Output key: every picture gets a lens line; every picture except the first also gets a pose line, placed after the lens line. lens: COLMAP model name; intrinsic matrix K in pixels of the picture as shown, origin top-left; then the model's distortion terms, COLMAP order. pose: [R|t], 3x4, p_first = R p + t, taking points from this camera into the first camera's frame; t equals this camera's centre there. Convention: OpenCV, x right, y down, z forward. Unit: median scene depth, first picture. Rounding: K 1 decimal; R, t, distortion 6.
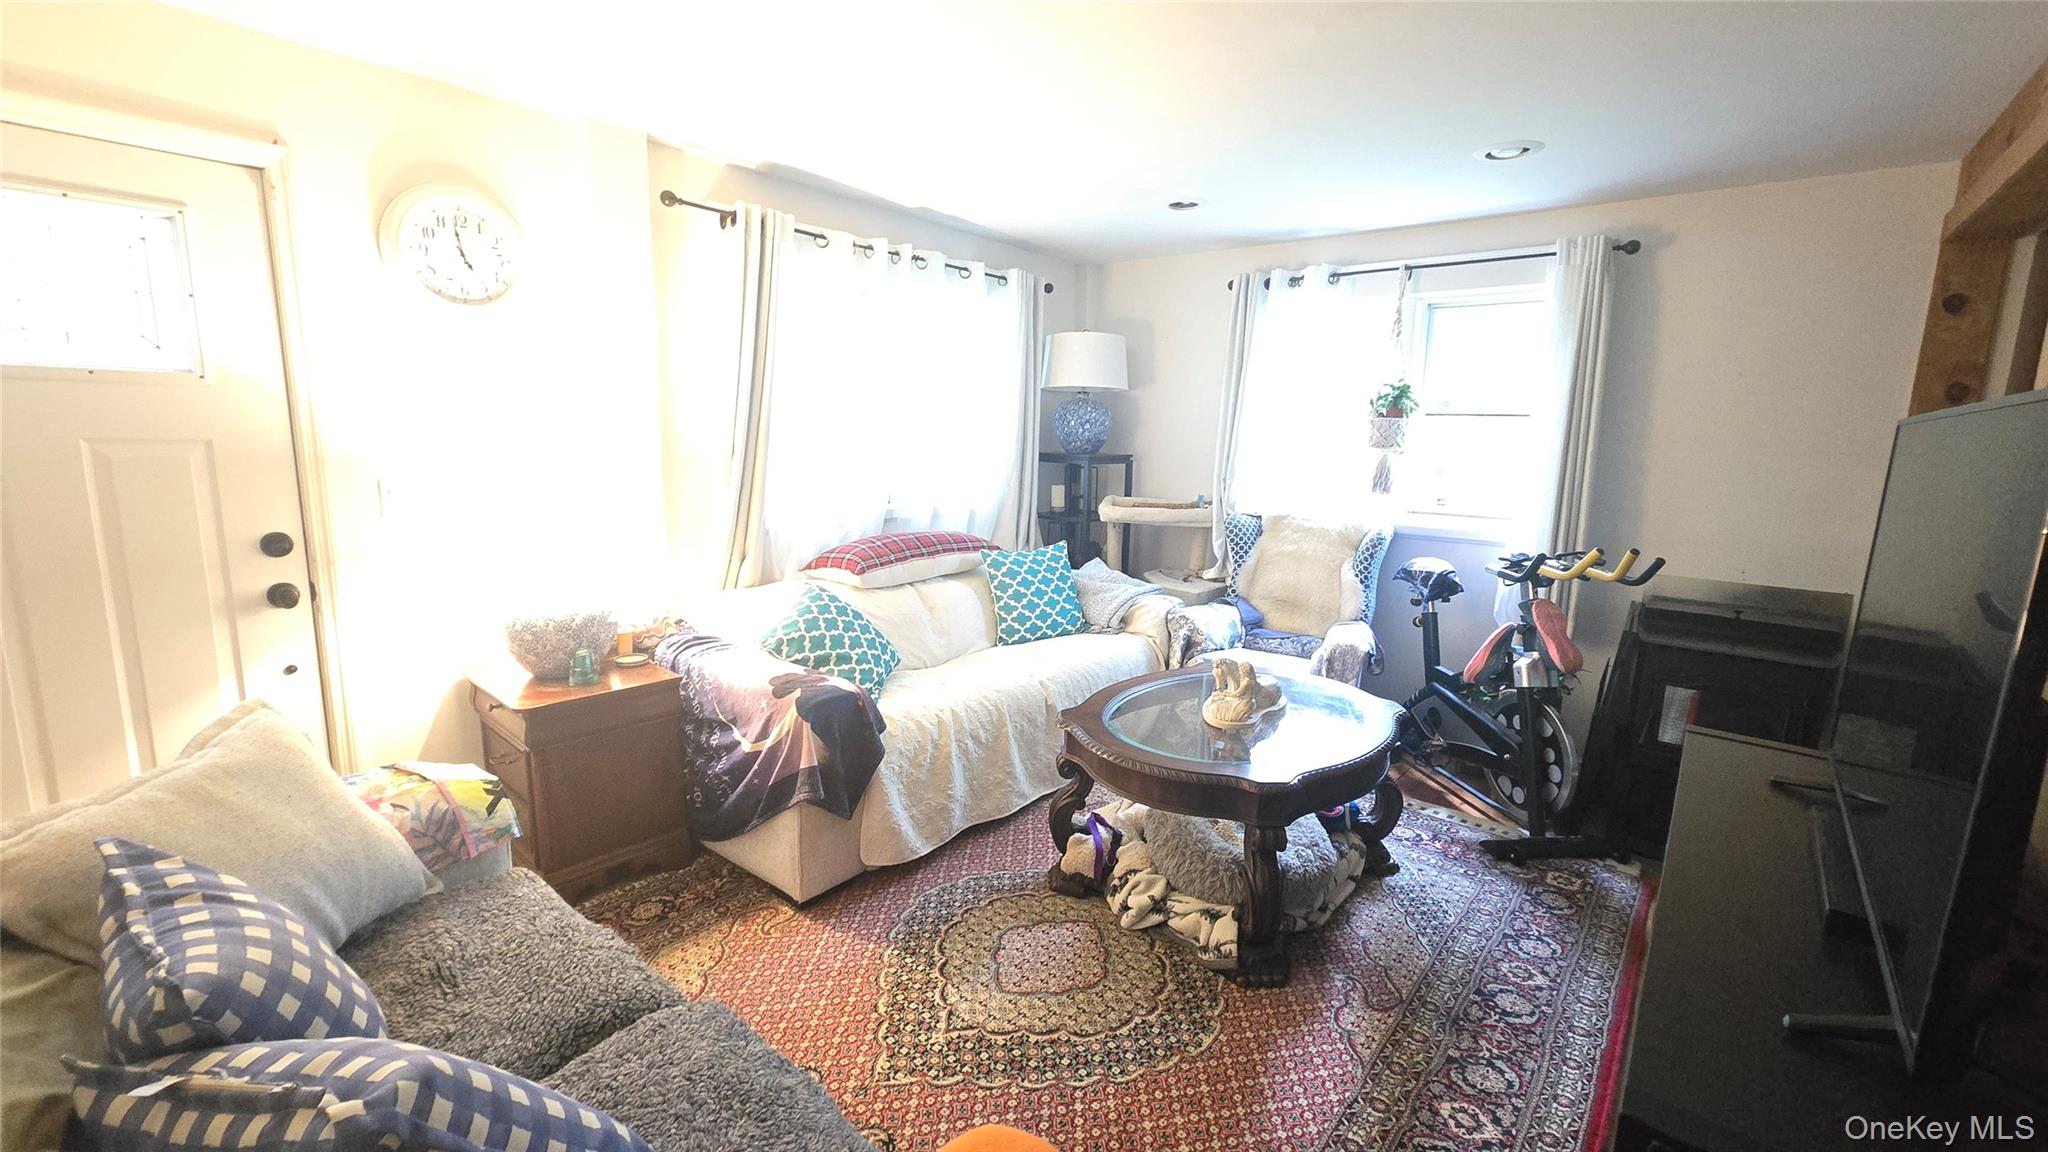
lens RADIAL K [[838.7, 0, 1020.6], [0, 838.7, 571.4], [0, 0, 1]] dist [-0.001320, 0.000675]
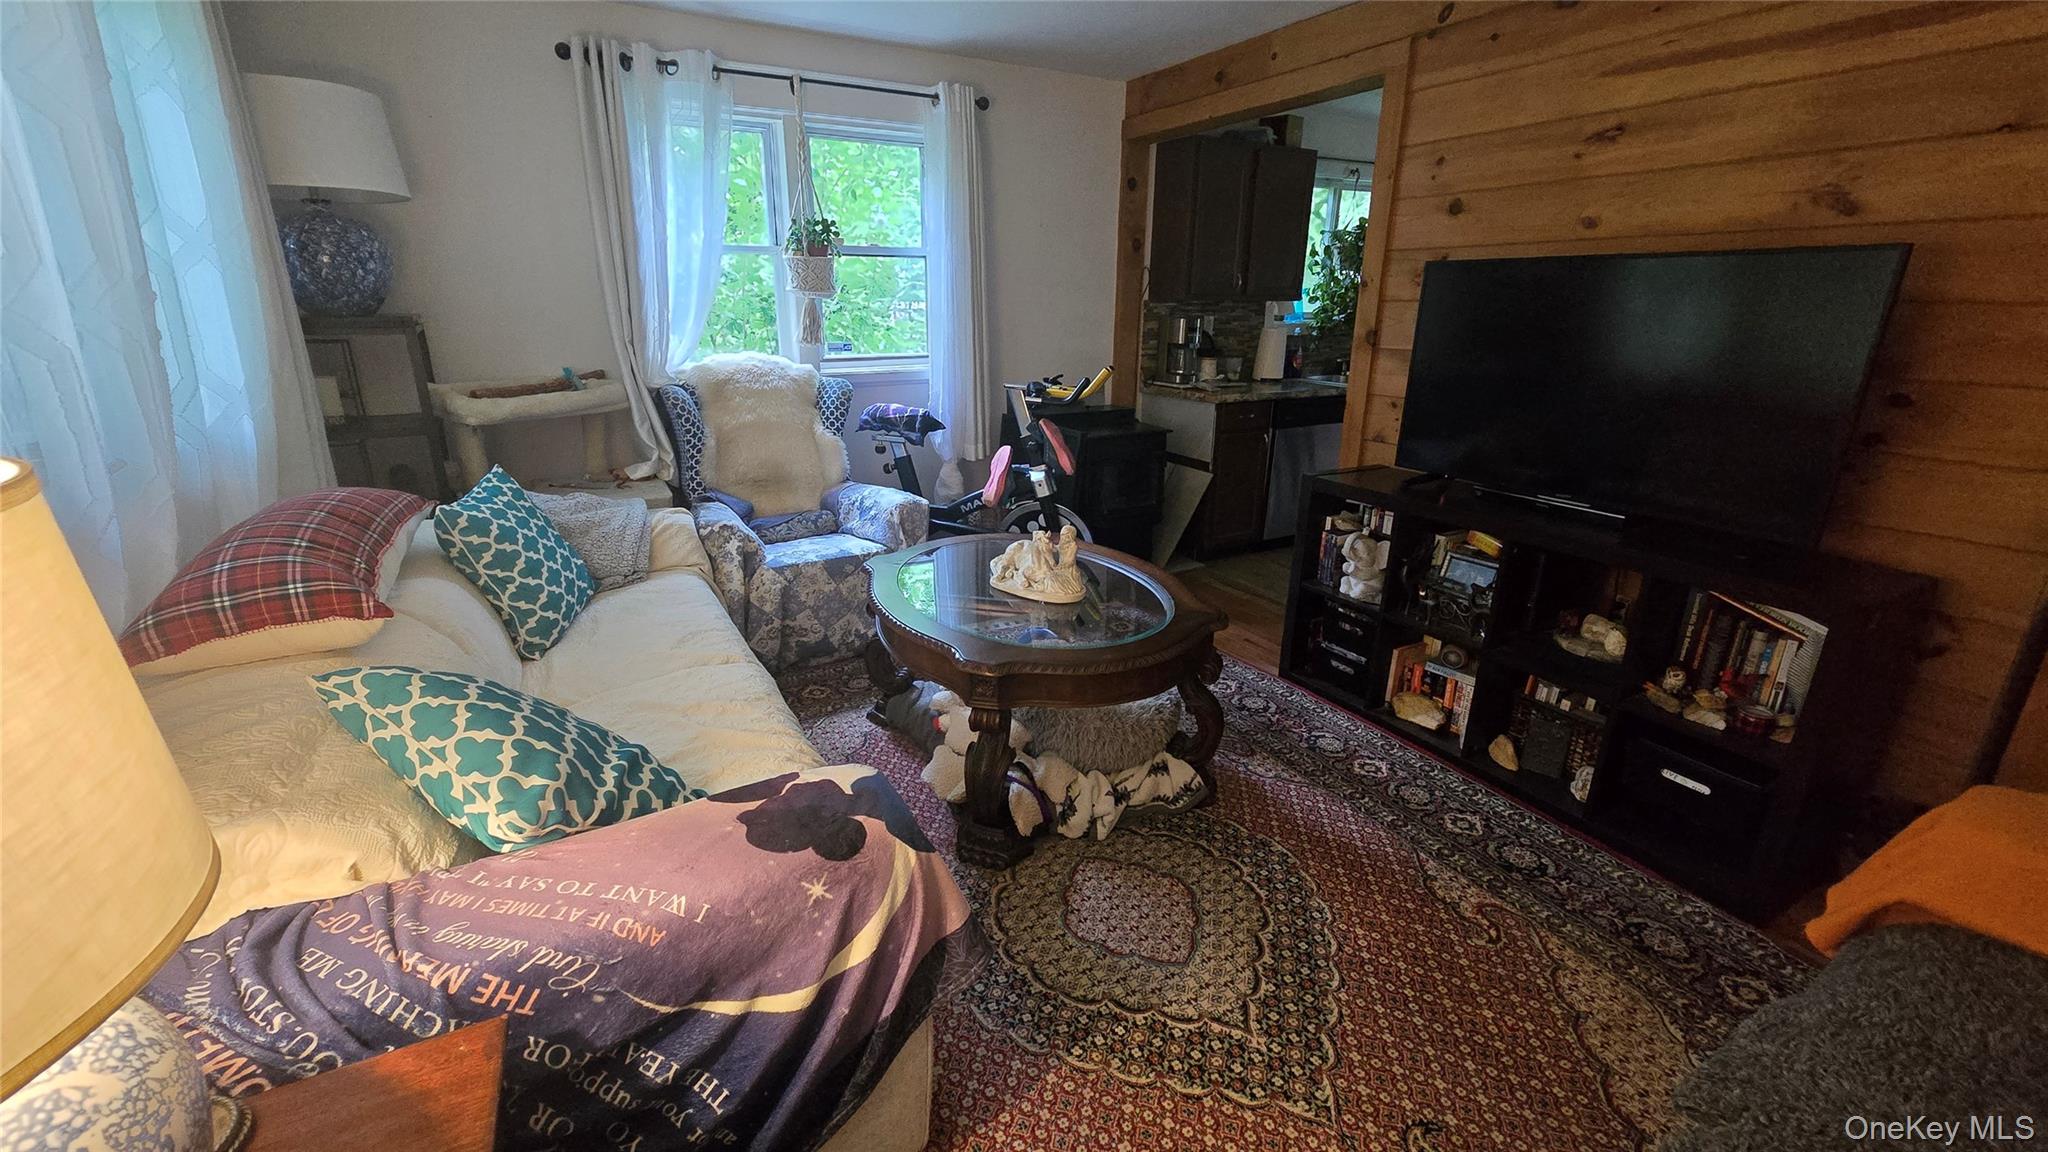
lens RADIAL K [[838.7, 0, 1020.6], [0, 838.7, 571.4], [0, 0, 1]] dist [-0.001320, 0.000675]
pose [[0.355722, -0.314774, 0.879988, -0.487603], [0.158106, 0.948272, 0.275288, -0.092347], [-0.921121, 0.041206, 0.387089, 0.564061]]
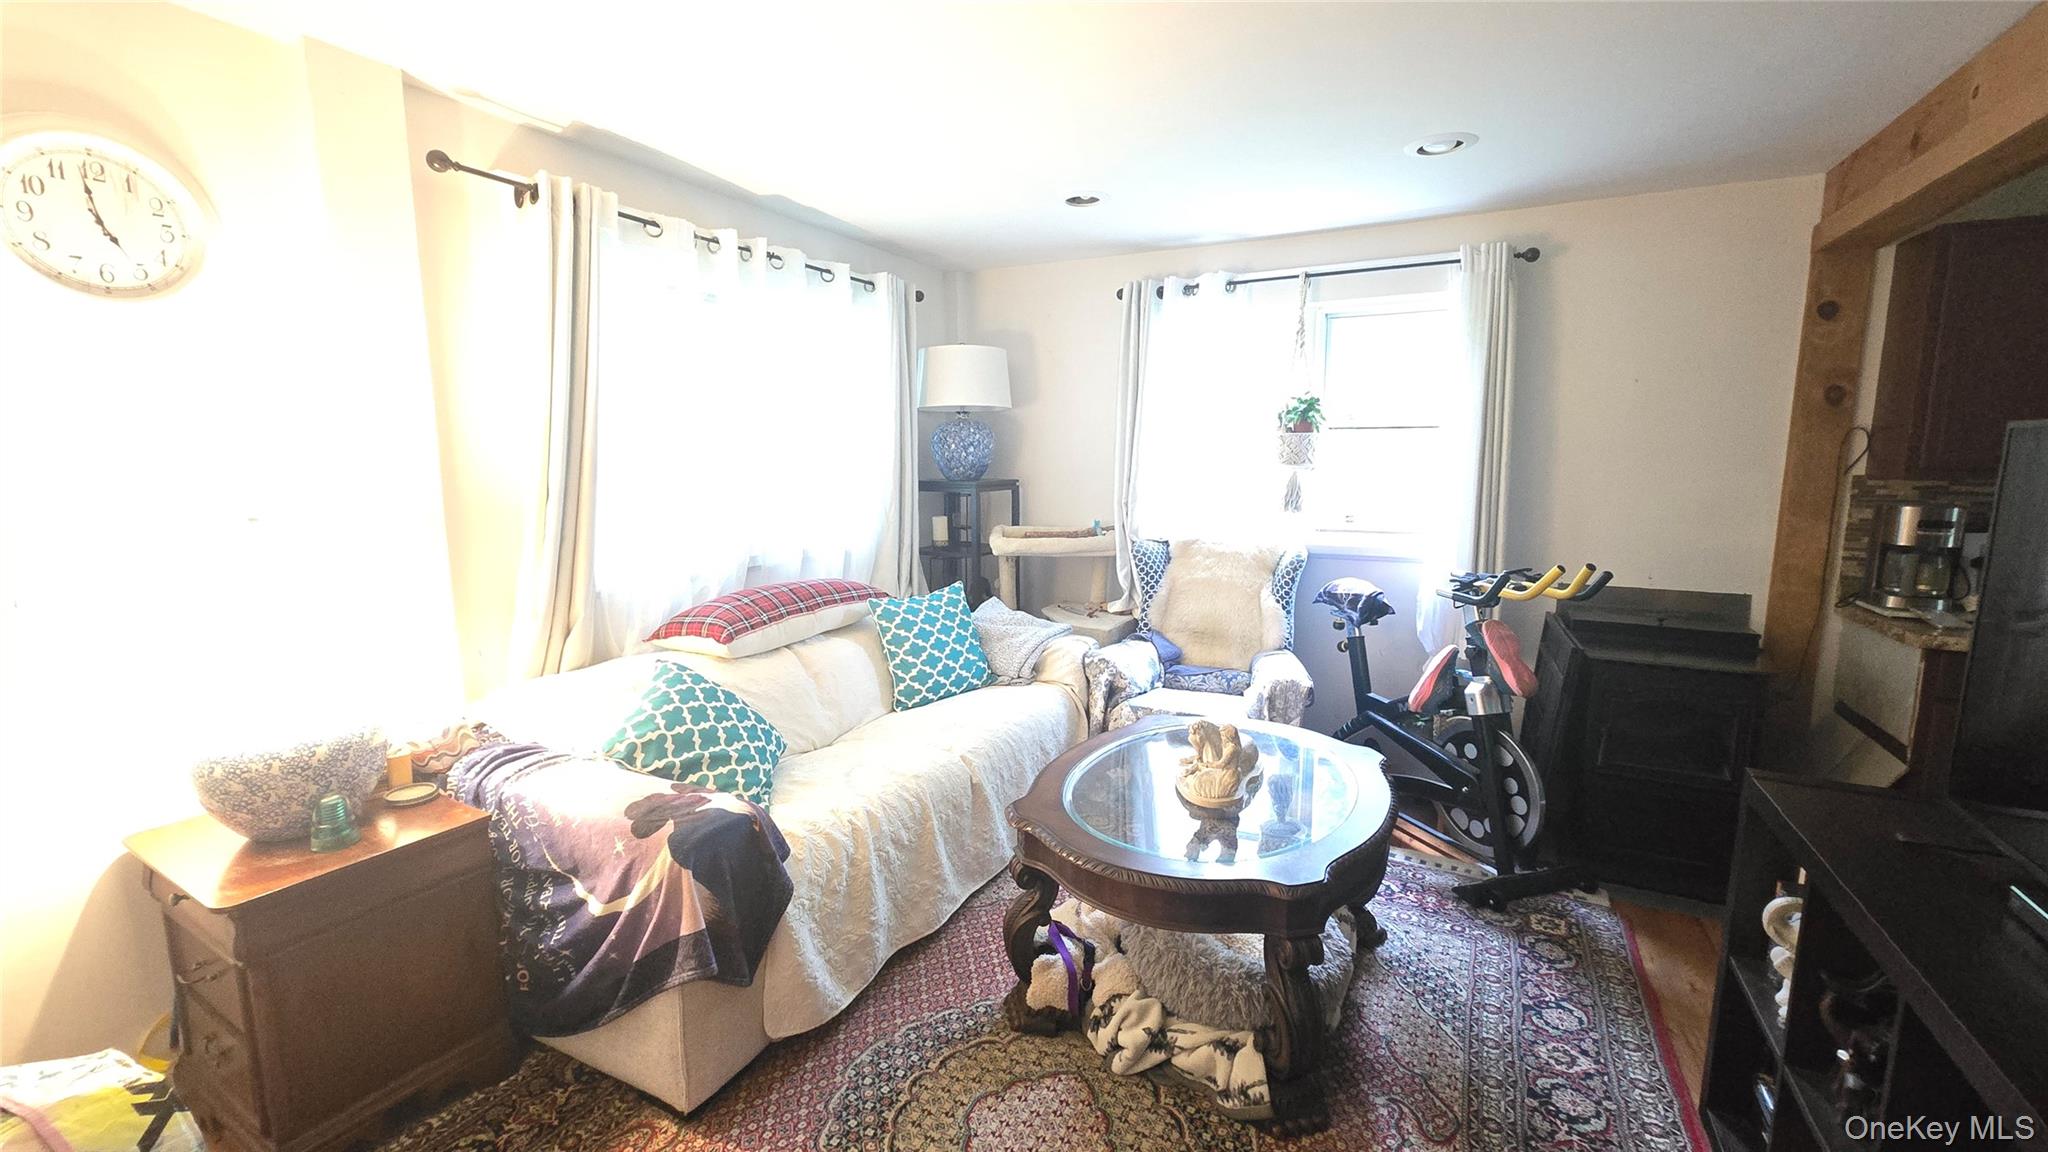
lens RADIAL K [[838.7, 0, 1020.6], [0, 838.7, 571.4], [0, 0, 1]] dist [-0.001320, 0.000675]
pose [[0.978861, -0.055442, 0.196867, -0.076844], [0.060304, 0.998003, -0.018785, -0.034940], [-0.195432, 0.030260, 0.980250, 0.171847]]
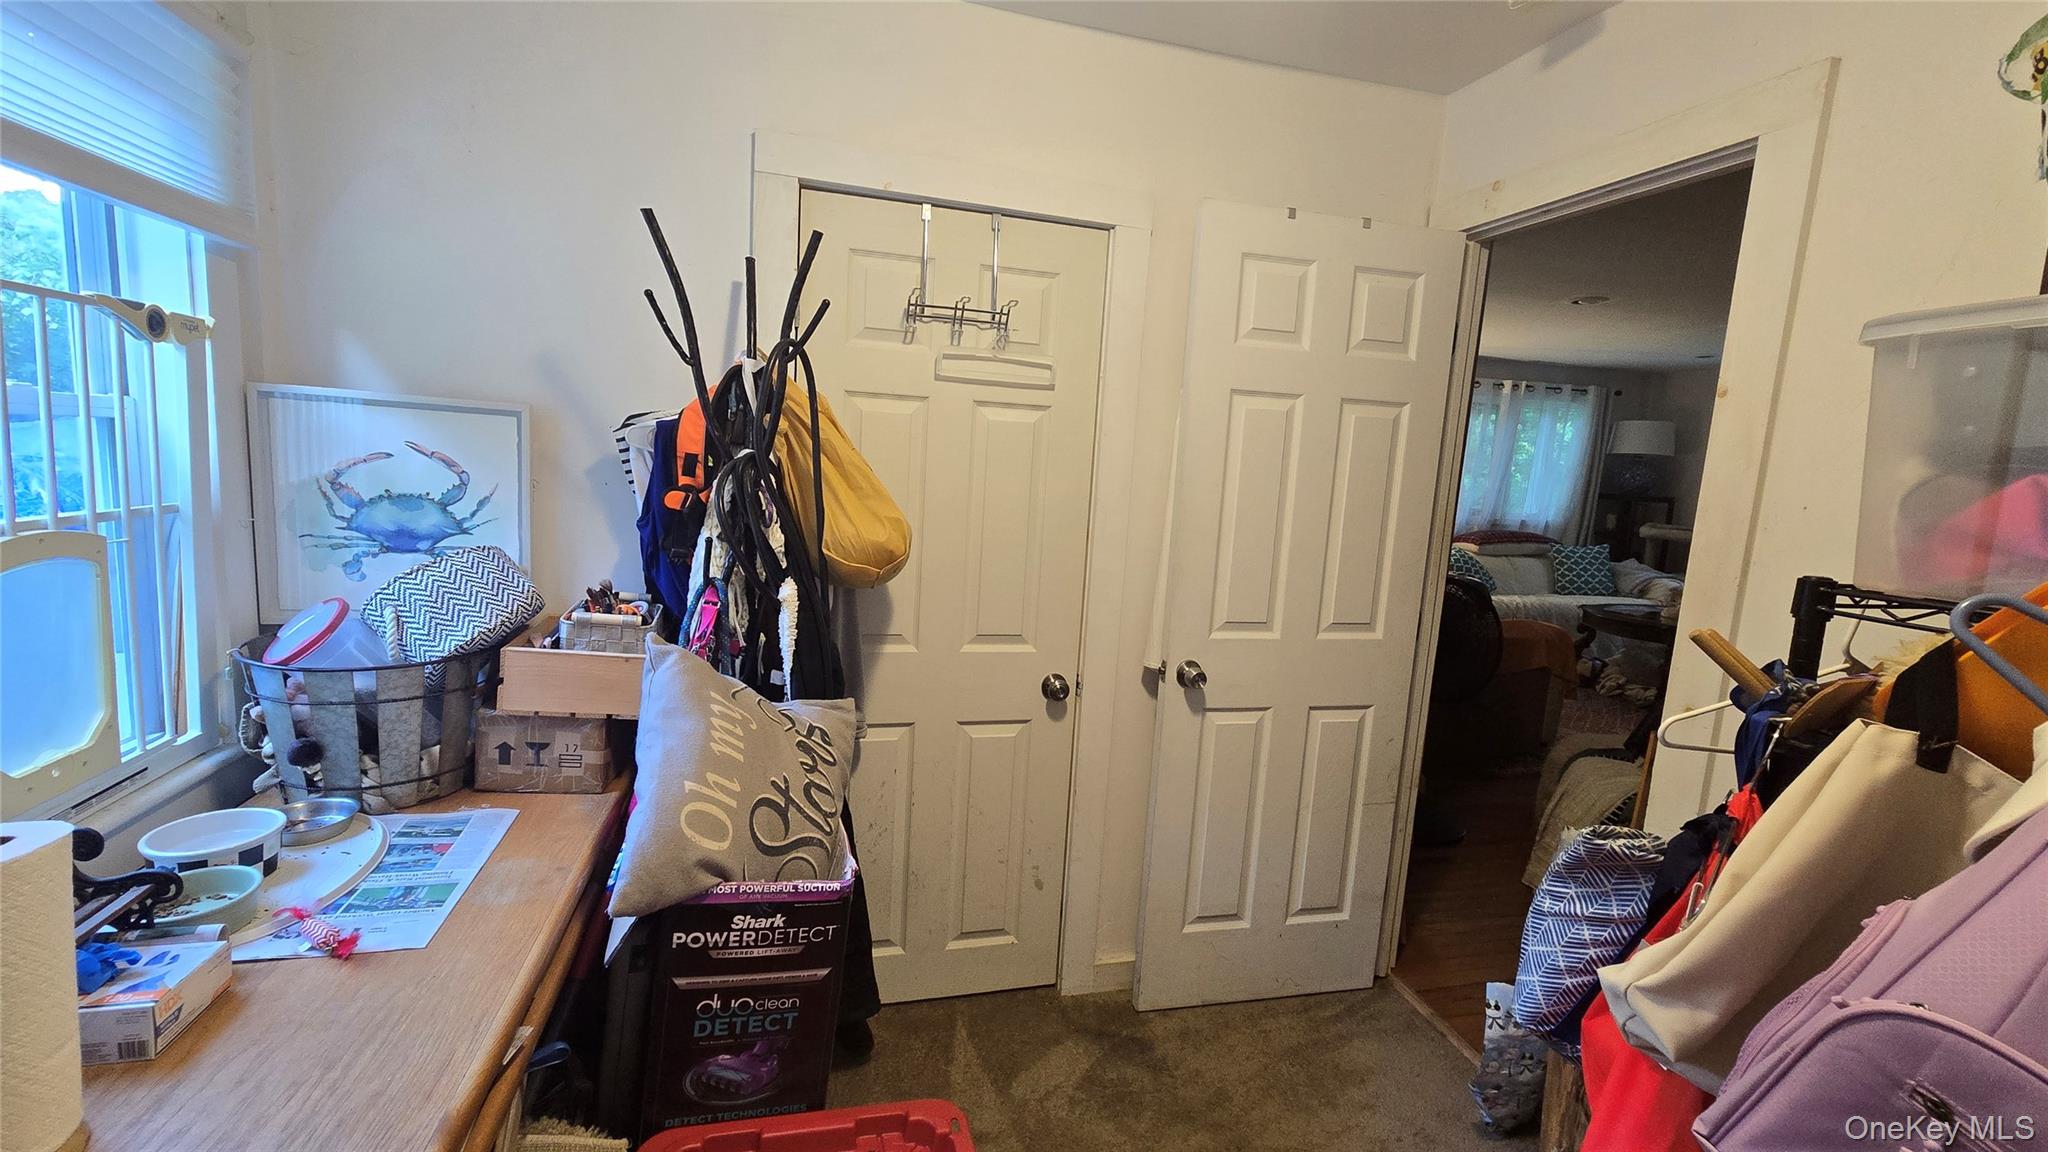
lens RADIAL K [[838.7, 0, 1020.6], [0, 838.7, 571.4], [0, 0, 1]] dist [-0.001320, 0.000675]
pose [[0.810122, 0.098423, -0.577940, 0.099942], [-0.127596, 0.991776, -0.009957, 0.249713], [0.572207, 0.081810, 0.816018, -1.419509]]
